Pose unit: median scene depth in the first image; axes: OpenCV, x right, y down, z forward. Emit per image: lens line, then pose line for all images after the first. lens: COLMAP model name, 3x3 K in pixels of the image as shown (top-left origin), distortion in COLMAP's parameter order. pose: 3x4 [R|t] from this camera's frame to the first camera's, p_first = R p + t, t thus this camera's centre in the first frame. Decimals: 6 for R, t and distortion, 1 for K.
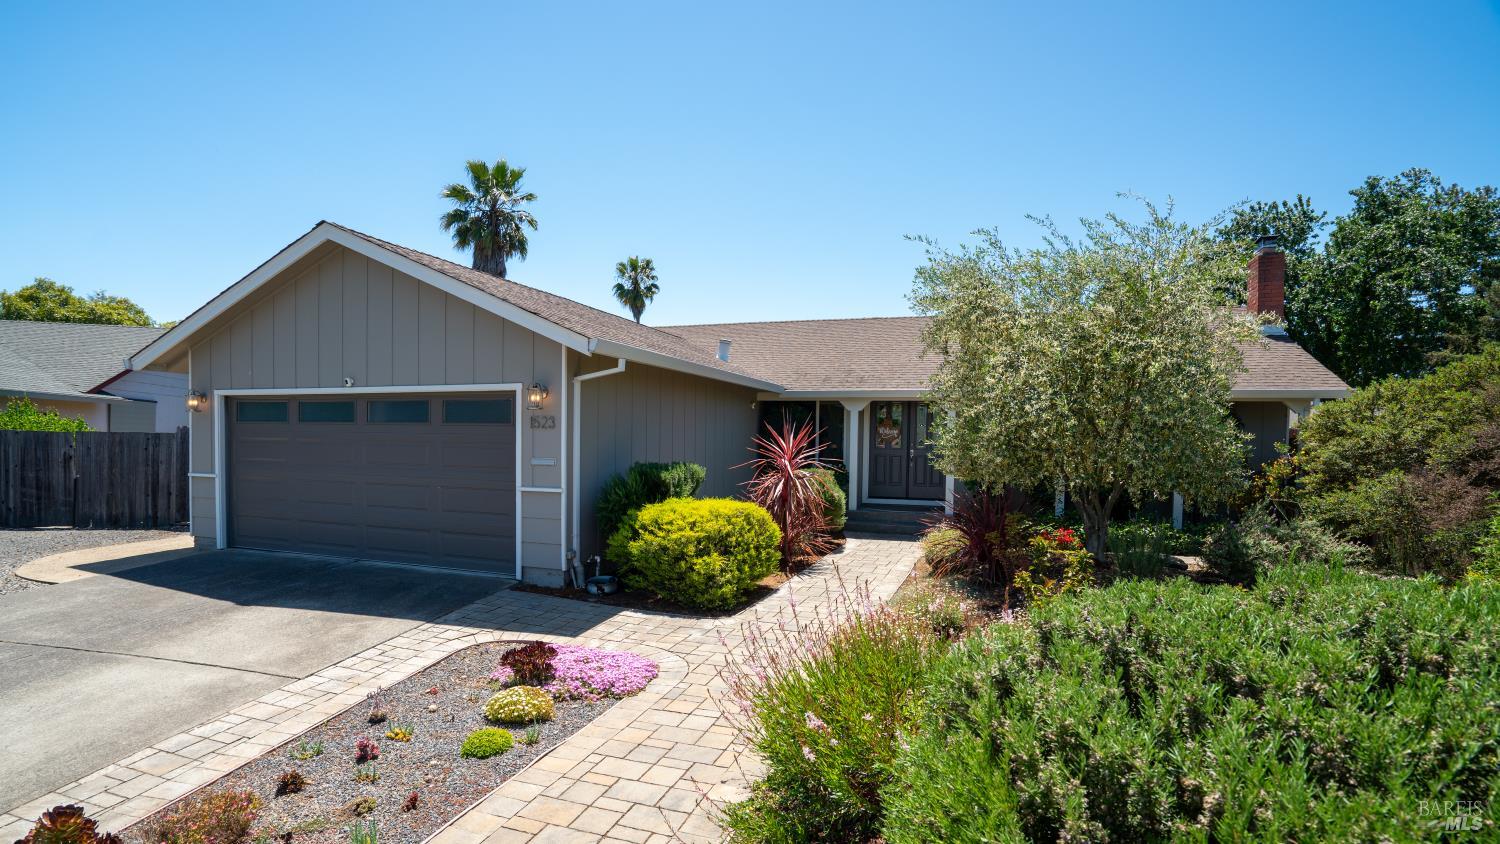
lens RADIAL K [[723.7, 0, 750.6], [0, 723.7, 455.1], [0, 0, 1]] dist [-0.050353, 0.025991]
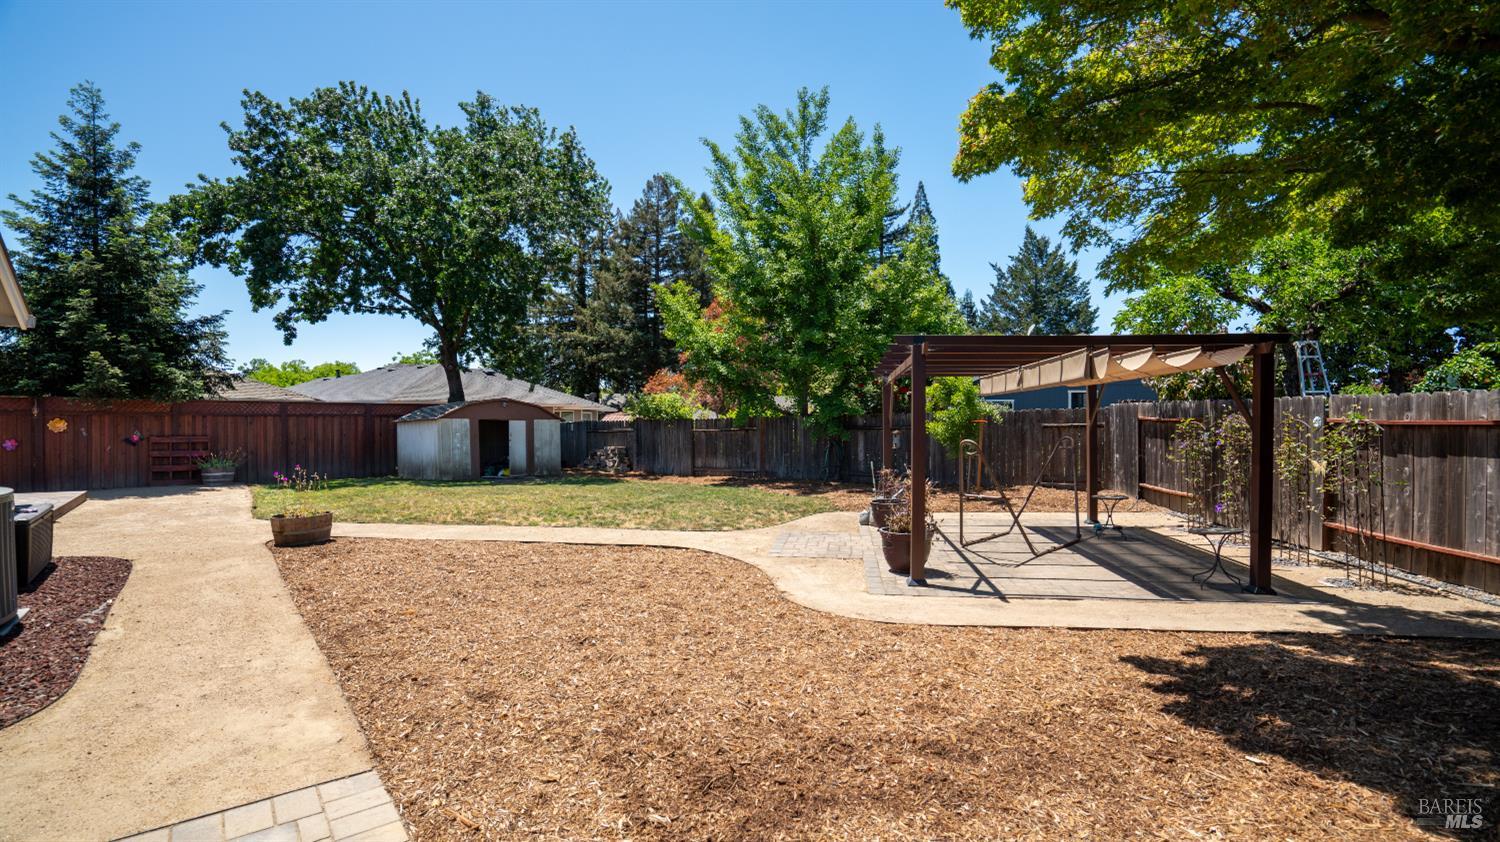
lens RADIAL K [[701.3, 0, 754.4], [0, 701.3, 405.7], [0, 0, 1]] dist [-0.038509, 0.000523]
pose [[0.543427, 0.009677, 0.839401, 1.381616], [0.025464, 0.999283, -0.028005, 0.008593], [-0.839070, 0.036593, 0.542791, 1.126242]]
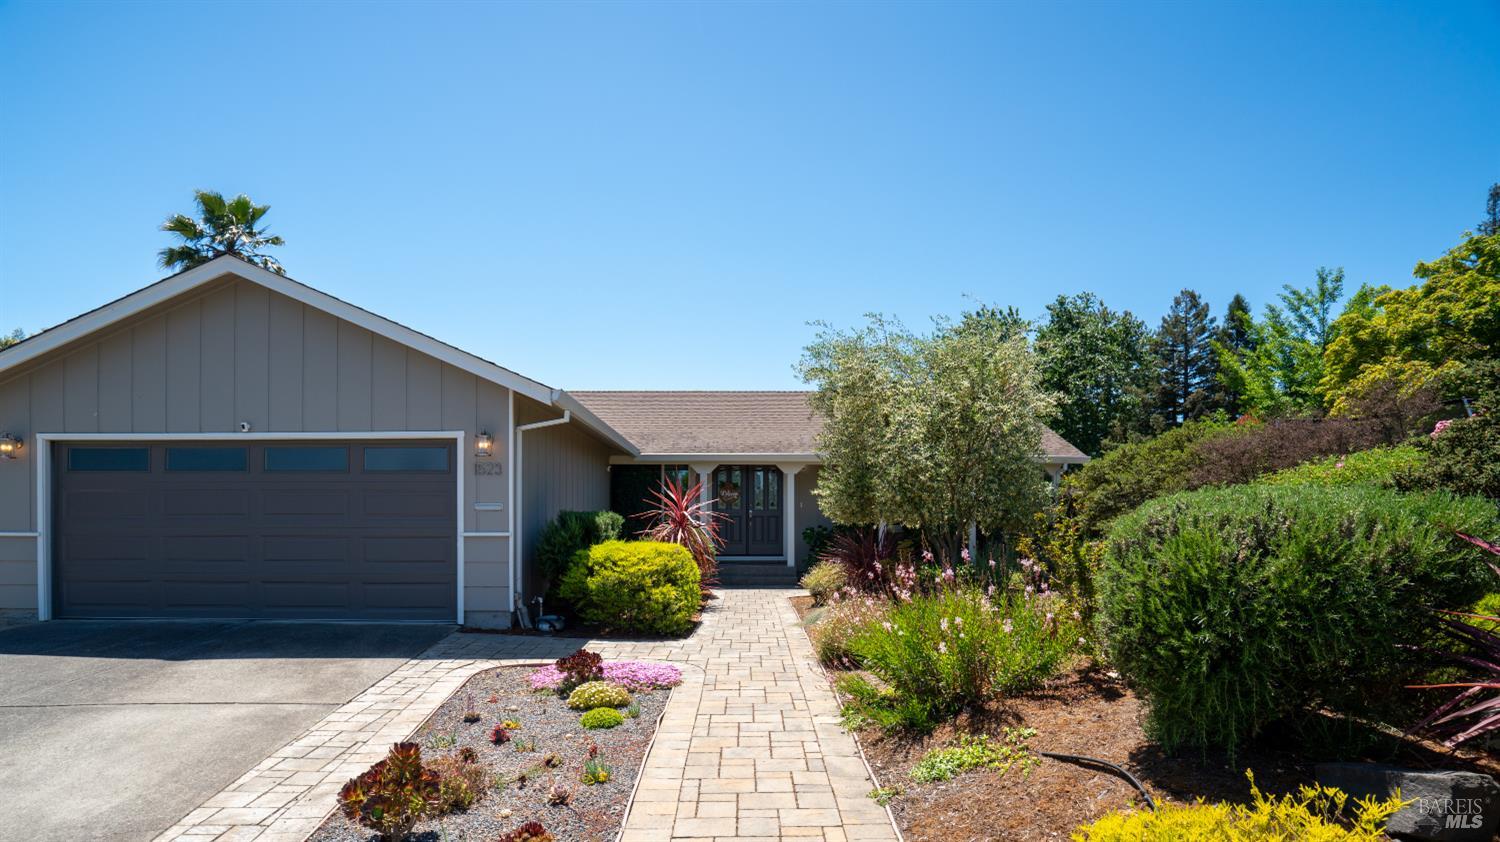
lens RADIAL K [[746.6, 0, 743.9], [0, 746.6, 515.2], [0, 0, 1]] dist [-0.018536, 0.000753]
pose [[0.944095, -0.010731, 0.329498, -0.290683], [0.021464, 0.999350, -0.028953, 0.058717], [-0.328973, 0.034406, 0.943712, -0.125788]]
